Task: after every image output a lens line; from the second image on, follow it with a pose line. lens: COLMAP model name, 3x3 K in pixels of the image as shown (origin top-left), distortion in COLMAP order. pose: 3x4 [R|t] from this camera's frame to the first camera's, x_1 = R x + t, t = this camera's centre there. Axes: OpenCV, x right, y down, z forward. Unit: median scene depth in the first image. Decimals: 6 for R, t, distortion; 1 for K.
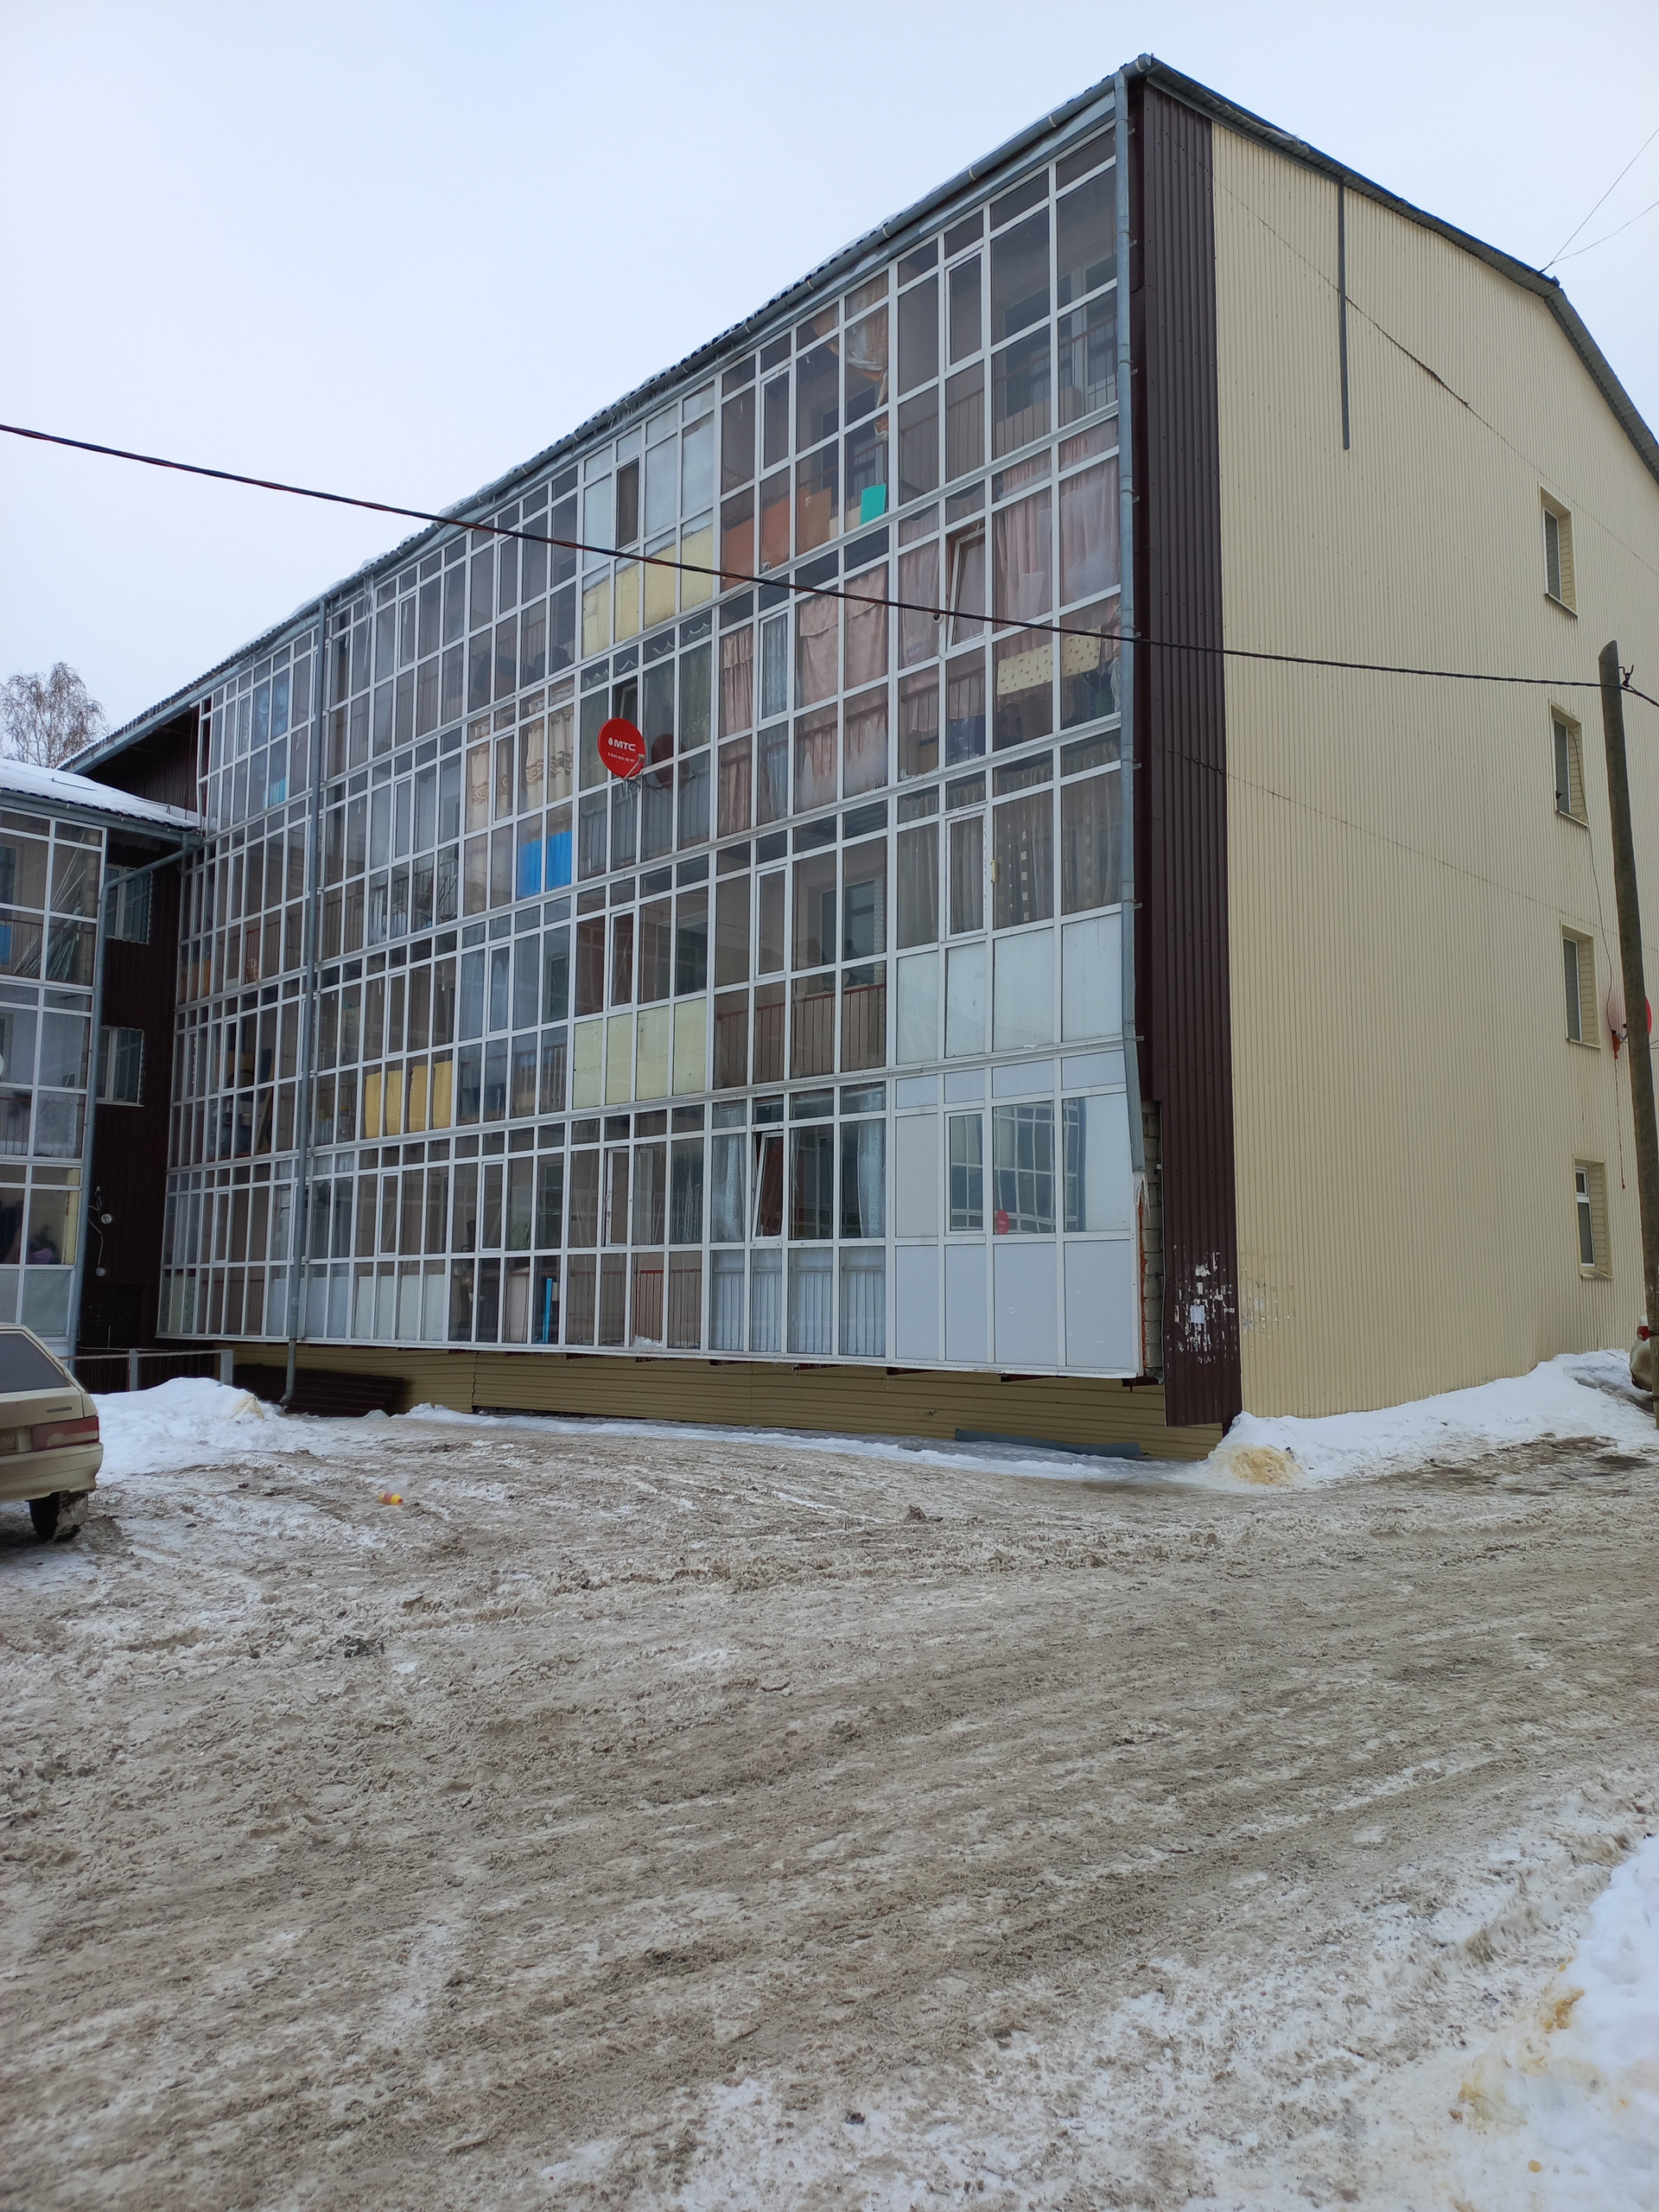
lens RADIAL K [[1560.0, 0, 829.5], [0, 1560.0, 1106.0], [0, 0, 1]] dist [0.107665, -0.184339]
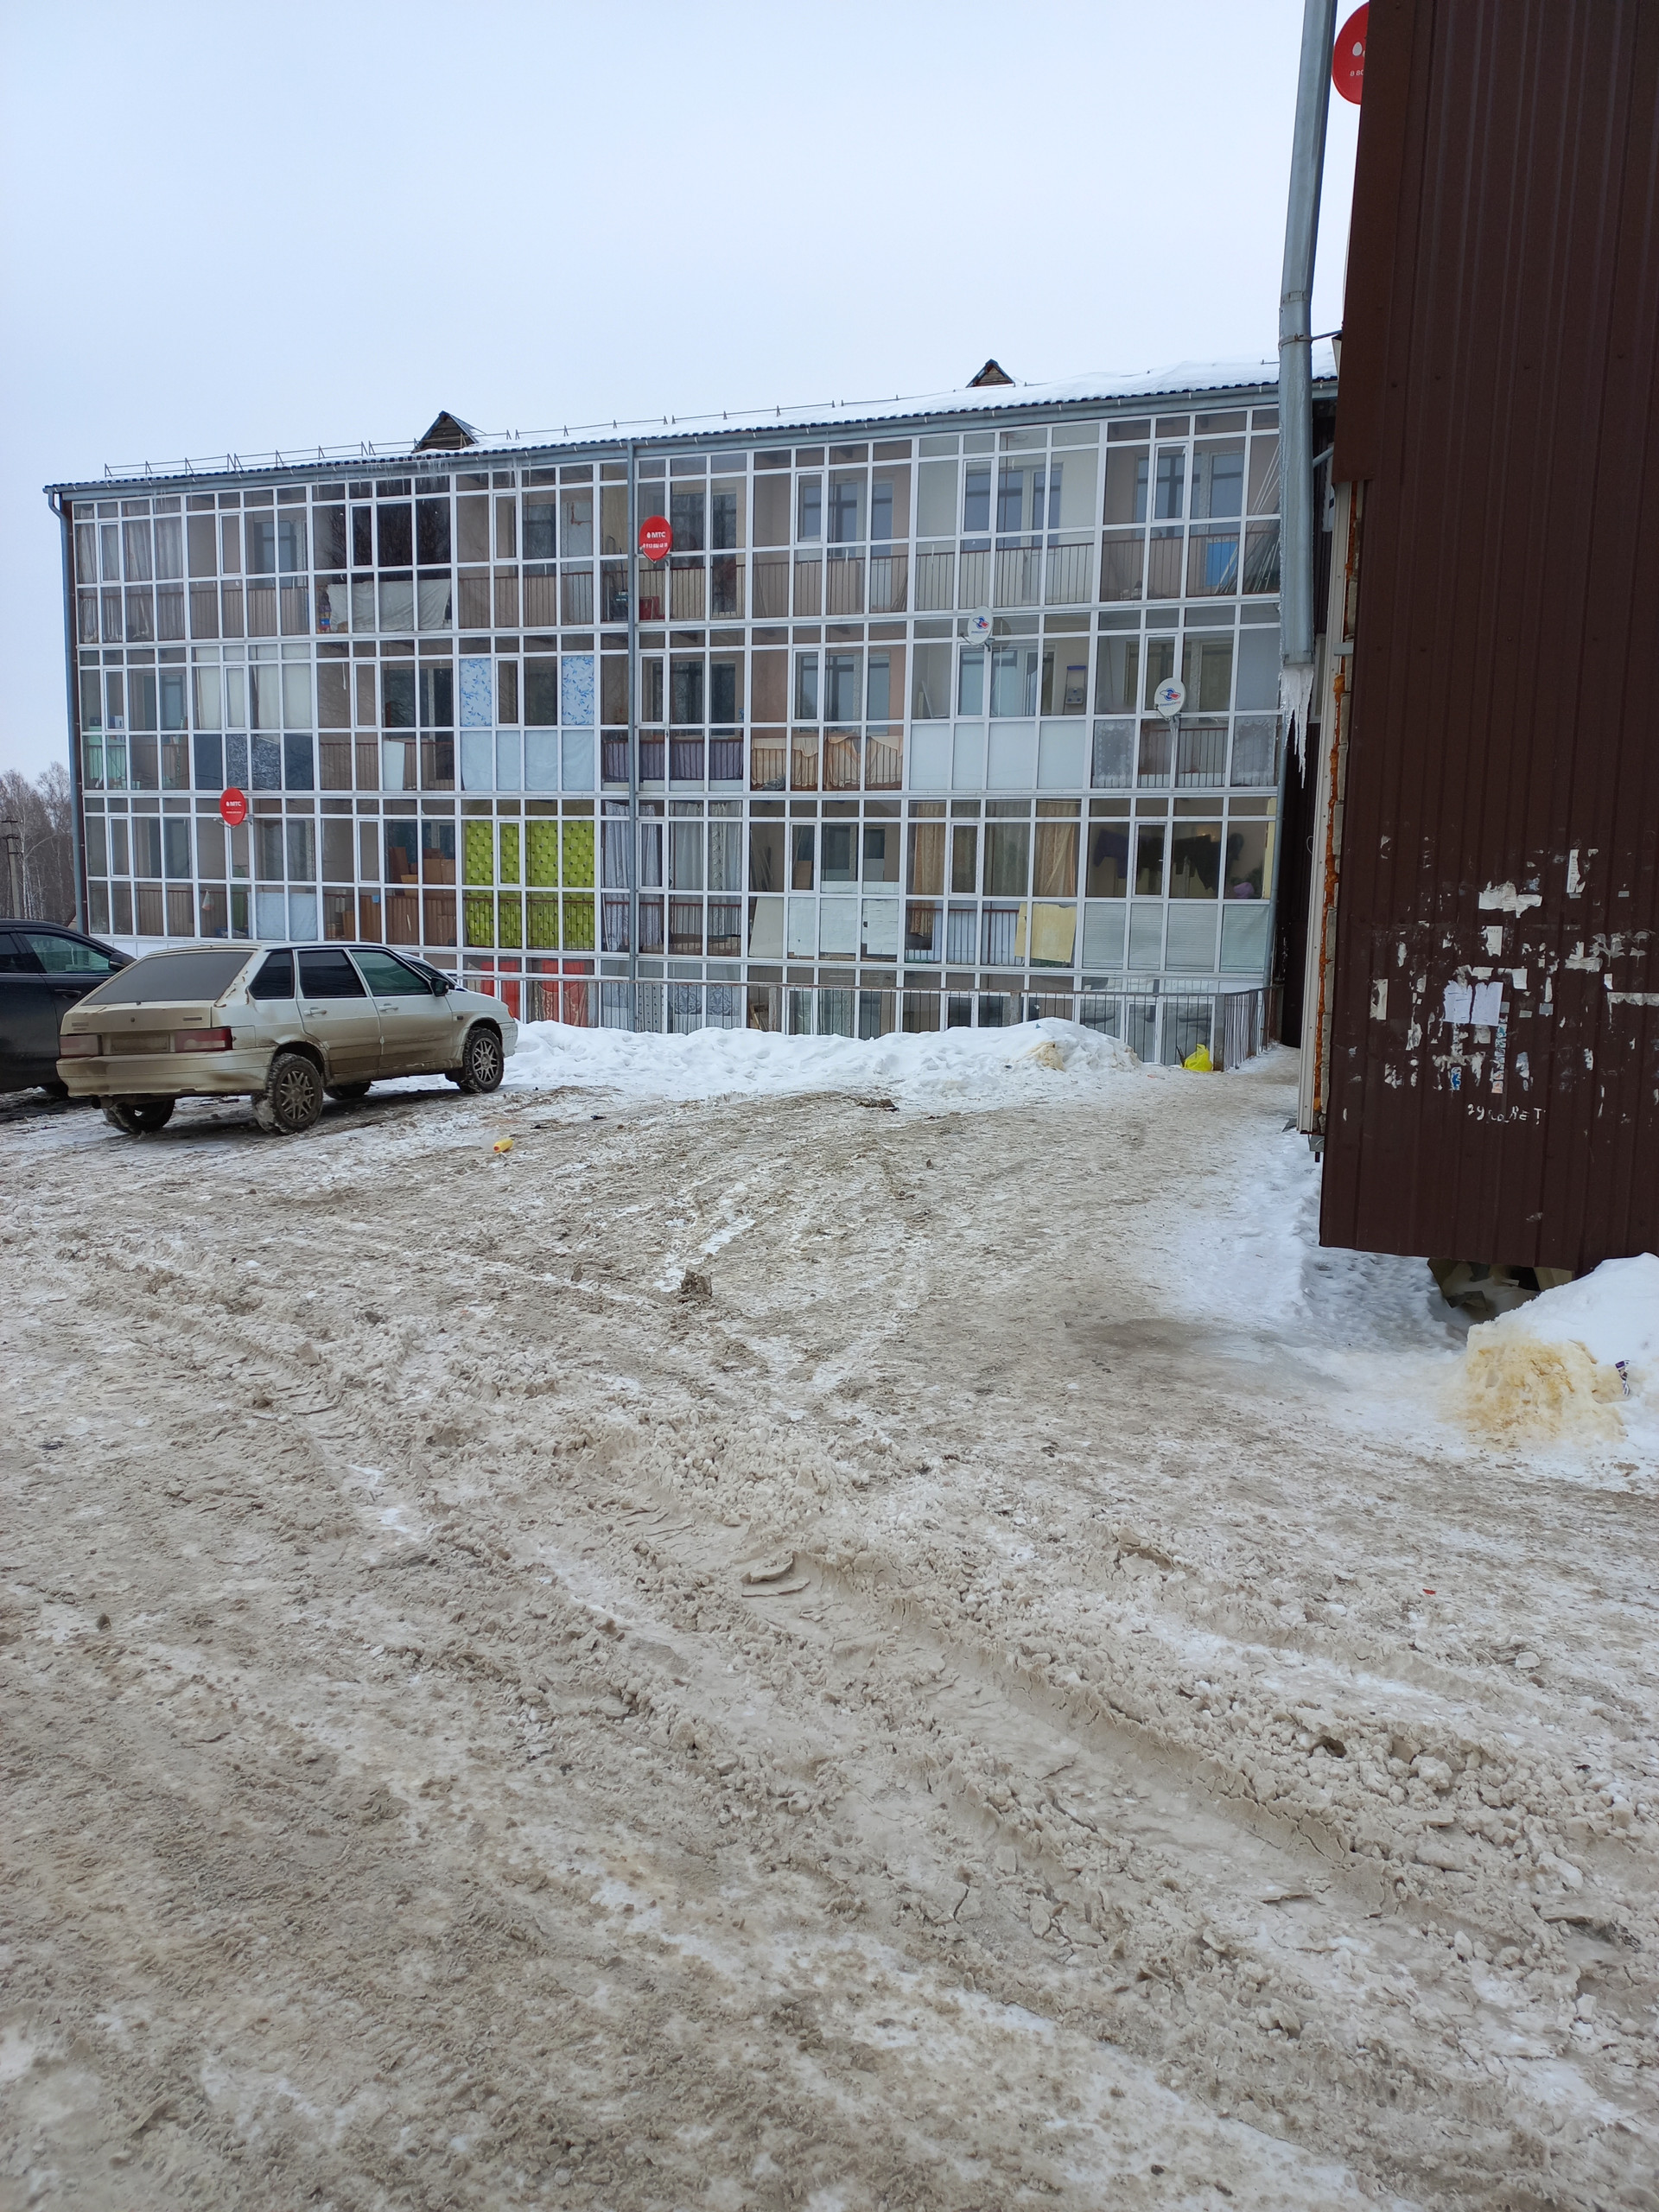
lens RADIAL K [[1560.0, 0, 829.5], [0, 1560.0, 1106.0], [0, 0, 1]] dist [0.107665, -0.184339]
pose [[0.399771, 0.111375, -0.909824, 0.537843], [0.099548, 0.981444, 0.163883, 0.073148], [0.911194, -0.156087, 0.381265, 0.673088]]
